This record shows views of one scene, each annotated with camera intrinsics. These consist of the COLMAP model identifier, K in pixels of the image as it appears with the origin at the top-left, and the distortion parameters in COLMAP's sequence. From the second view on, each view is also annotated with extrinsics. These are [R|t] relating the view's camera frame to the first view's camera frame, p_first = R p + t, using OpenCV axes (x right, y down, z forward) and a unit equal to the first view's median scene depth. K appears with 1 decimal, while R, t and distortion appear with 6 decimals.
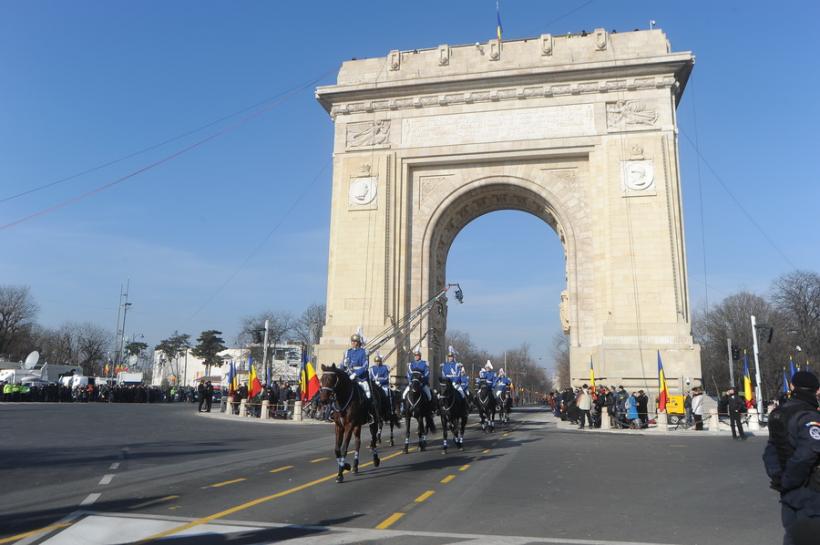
lens RADIAL K [[630.1, 0, 410.7], [0, 630.1, 262.2], [0, 0, 1]] dist [-0.057120, 0.005336]
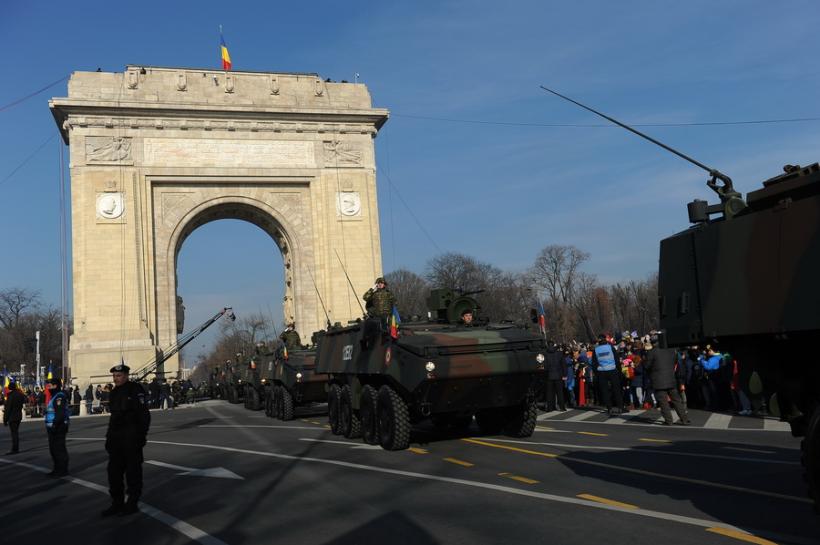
lens RADIAL K [[769.8, 0, 410.0], [0, 769.8, 272.5], [0, 0, 1]] dist [0.026932, 0.000311]
pose [[0.863089, -0.016856, 0.504771, -0.308921], [-0.015303, 0.998111, 0.059496, -0.086846], [-0.504820, -0.059075, 0.861201, -0.413400]]
